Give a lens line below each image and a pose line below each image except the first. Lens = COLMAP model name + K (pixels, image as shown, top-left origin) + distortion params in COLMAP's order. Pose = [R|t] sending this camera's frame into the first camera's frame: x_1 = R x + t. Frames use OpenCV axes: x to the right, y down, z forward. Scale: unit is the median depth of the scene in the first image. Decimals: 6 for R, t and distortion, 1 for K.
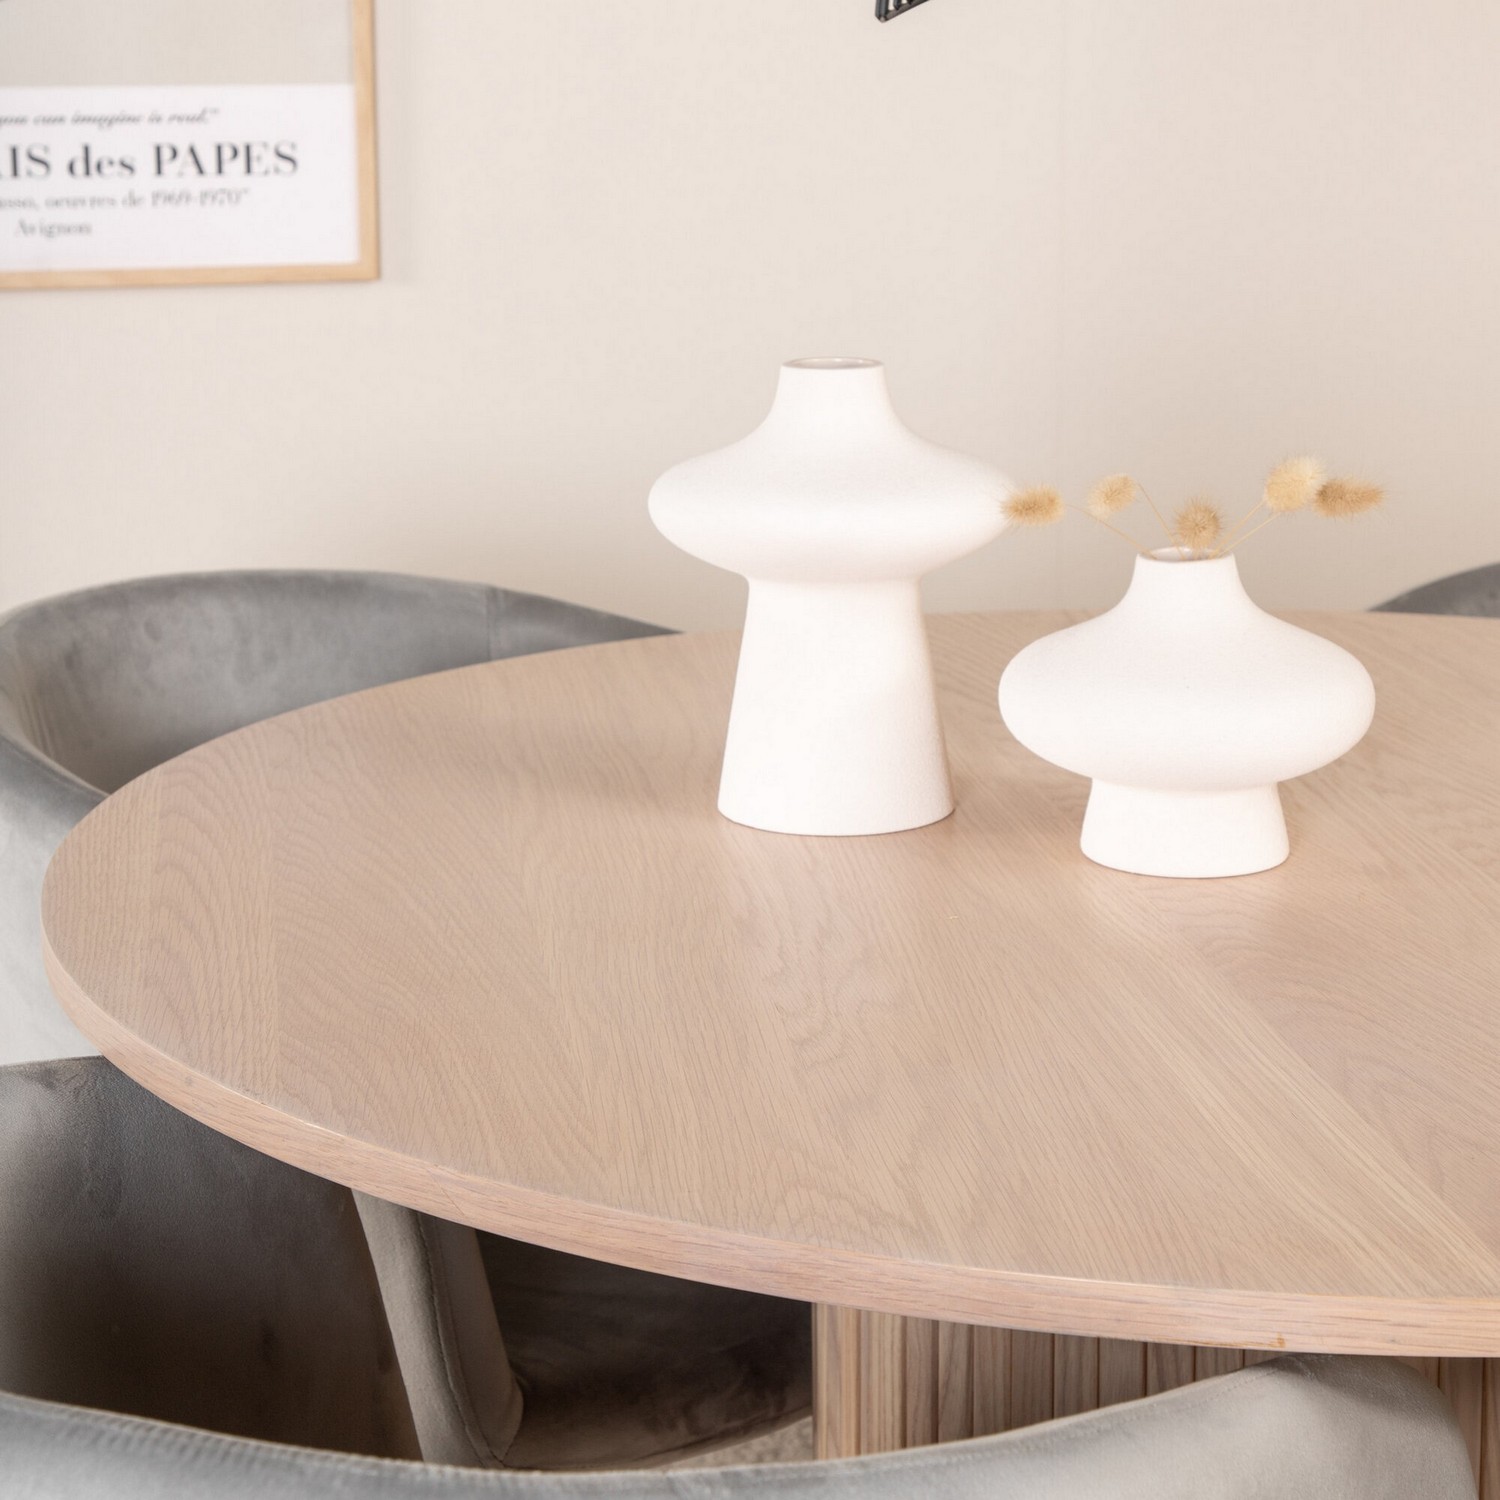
lens RADIAL K [[3247.9, 0, 754.2], [0, 3247.9, 747.2], [0, 0, 1]] dist [0.025923, 0.000000]
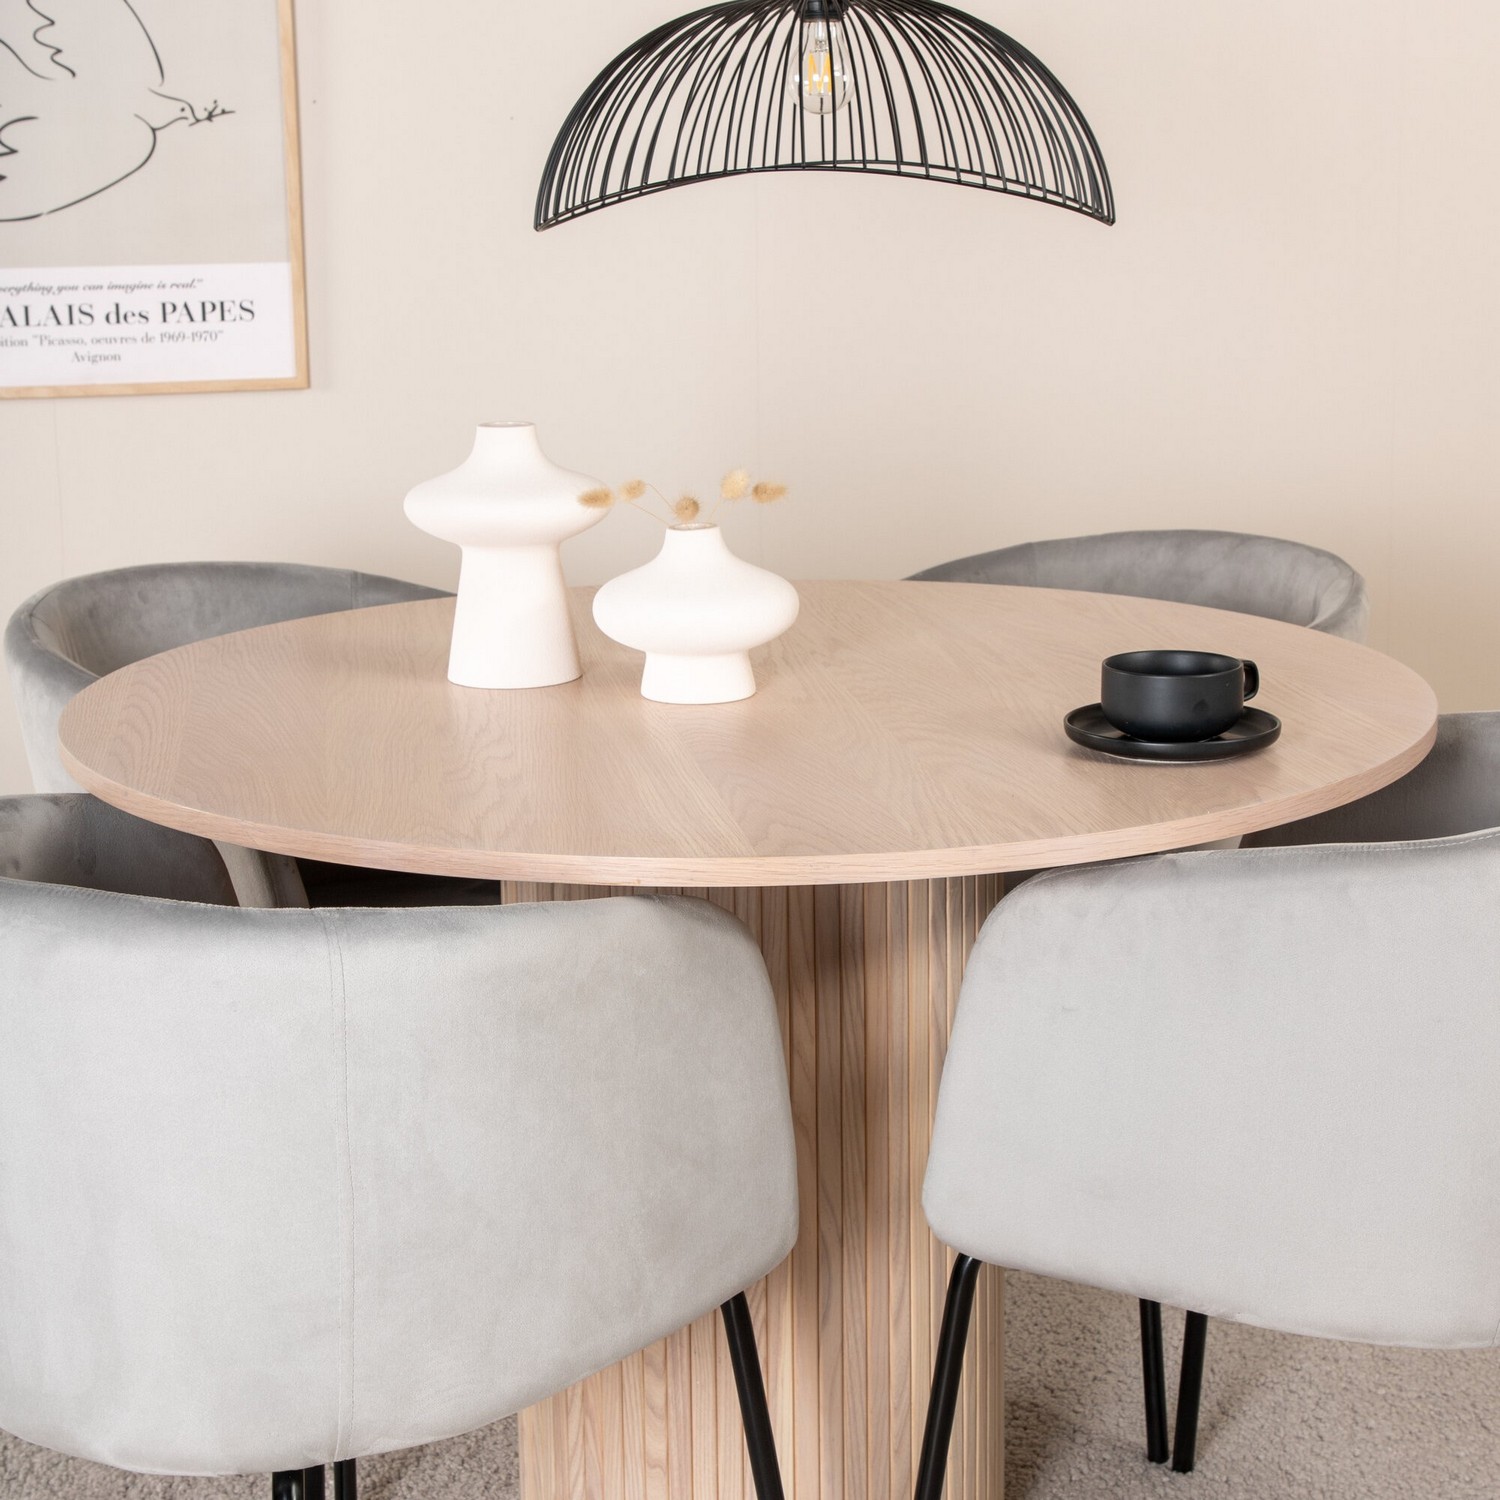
lens RADIAL K [[2549.2, 0, 746.0], [0, 2549.2, 756.2], [0, 0, 1]] dist [-0.005699, 0.000000]
pose [[0.999777, -0.012260, 0.017166, 0.125597], [0.012313, 0.999920, -0.003000, 0.067189], [-0.017128, 0.003211, 0.999848, -0.385645]]
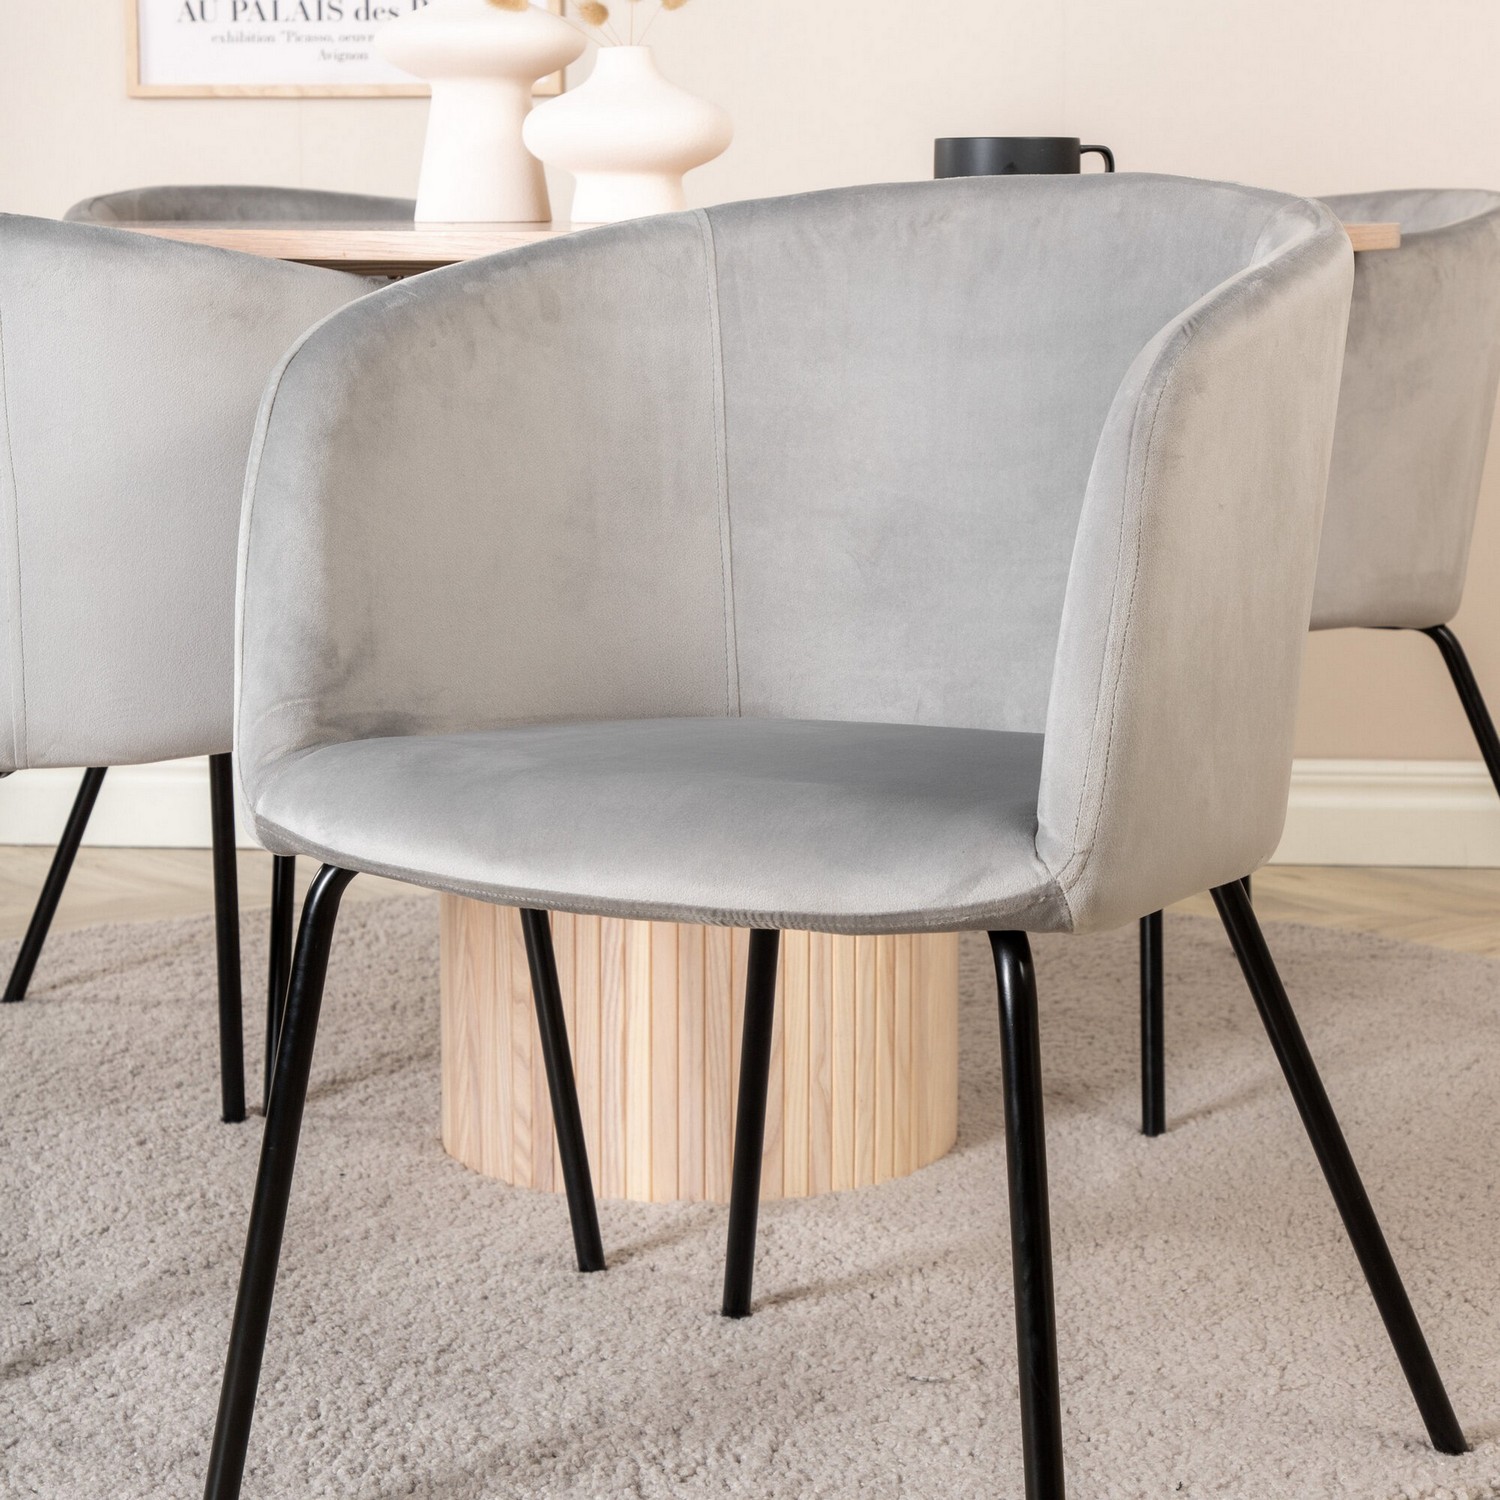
lens RADIAL K [[3257.0, 0, 754.0], [0, 3257.0, 742.6], [0, 0, 1]] dist [0.007615, 0.000000]
pose [[0.967883, 0.045804, -0.247191, 0.605902], [-0.059031, 0.997179, -0.046362, 0.366553], [0.244370, 0.059465, 0.967857, -0.631228]]
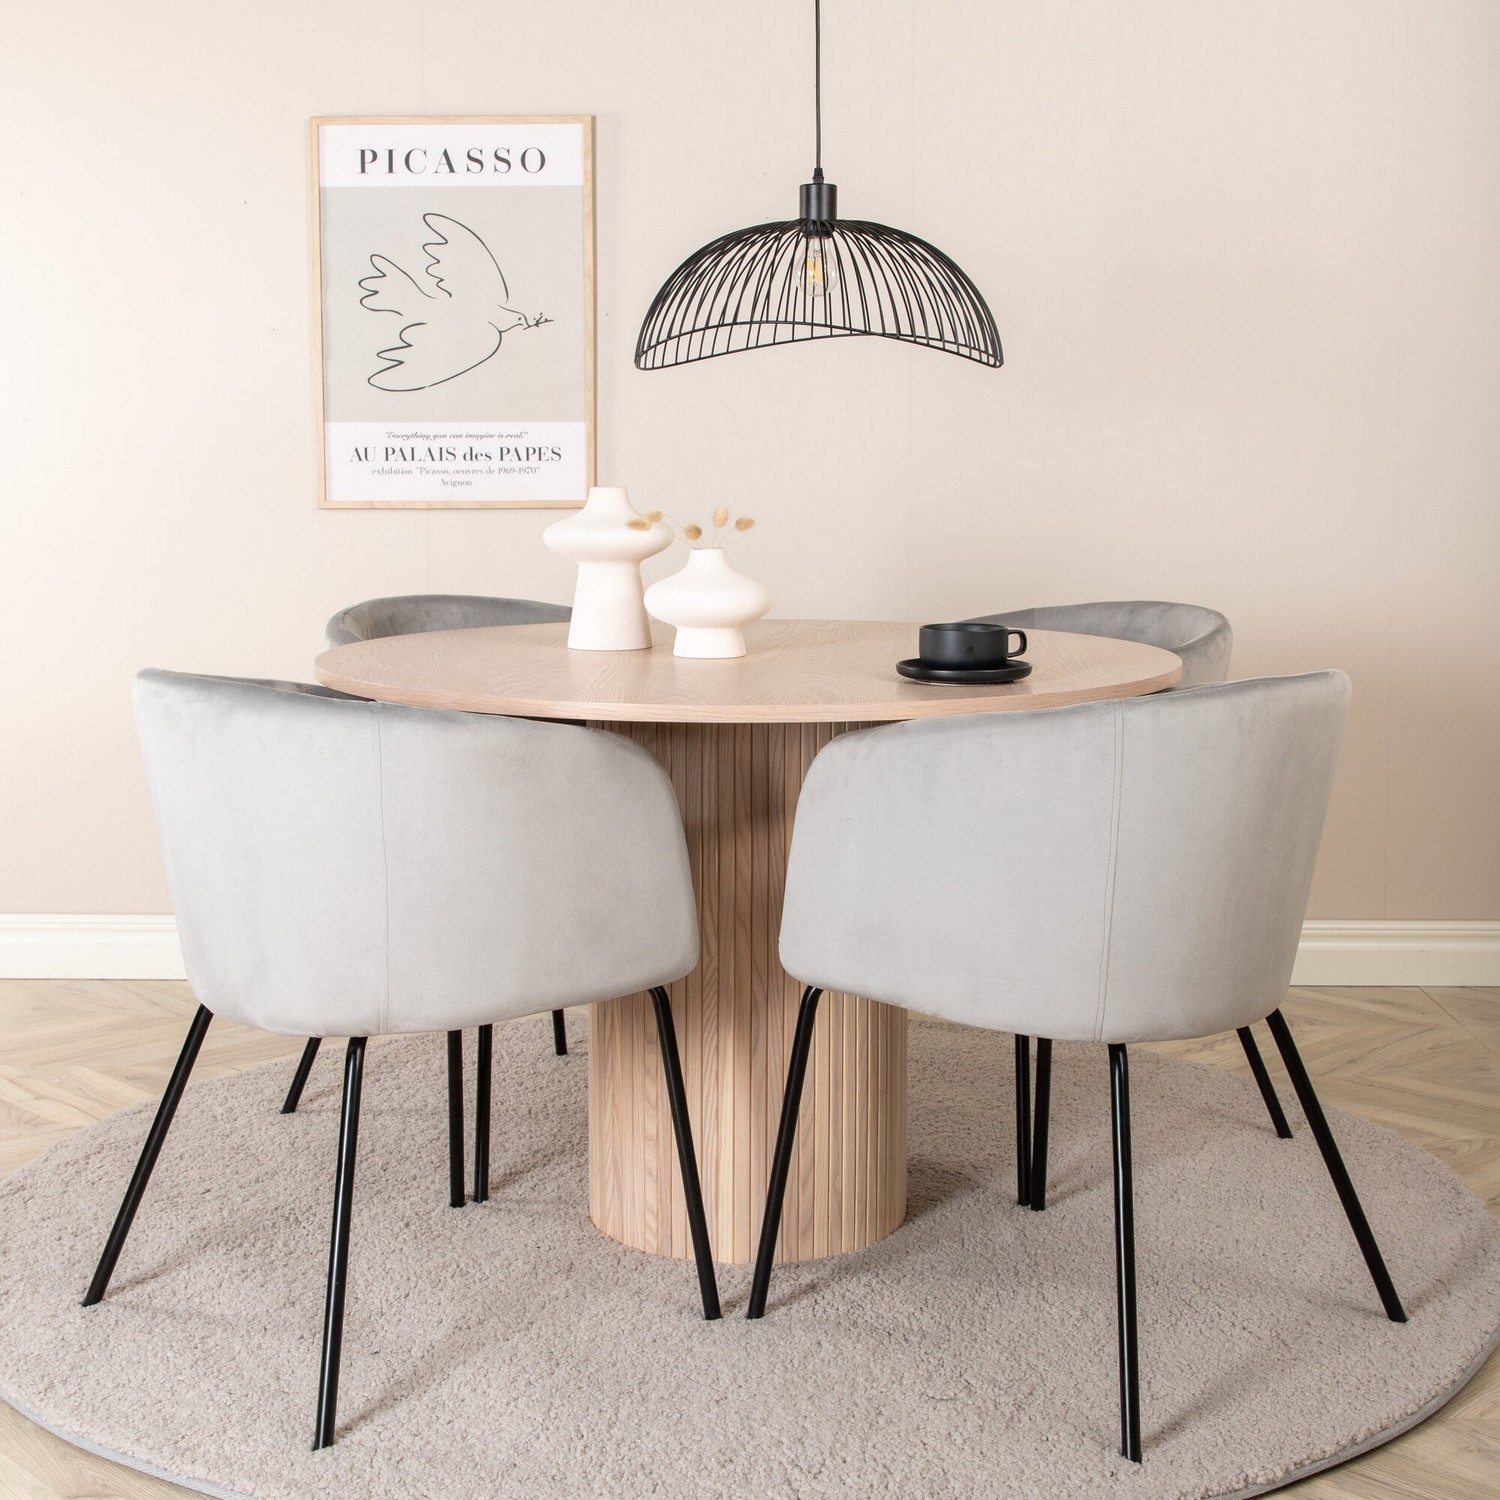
lens RADIAL K [[2117.5, 0, 716.9], [0, 2117.5, 804.4], [0, 0, 1]] dist [-0.026813, 0.000000]
pose [[0.981167, 0.038500, -0.189287, 0.464069], [-0.048577, 0.997622, -0.048891, 0.237549], [0.186955, 0.057165, 0.980704, -0.761459]]
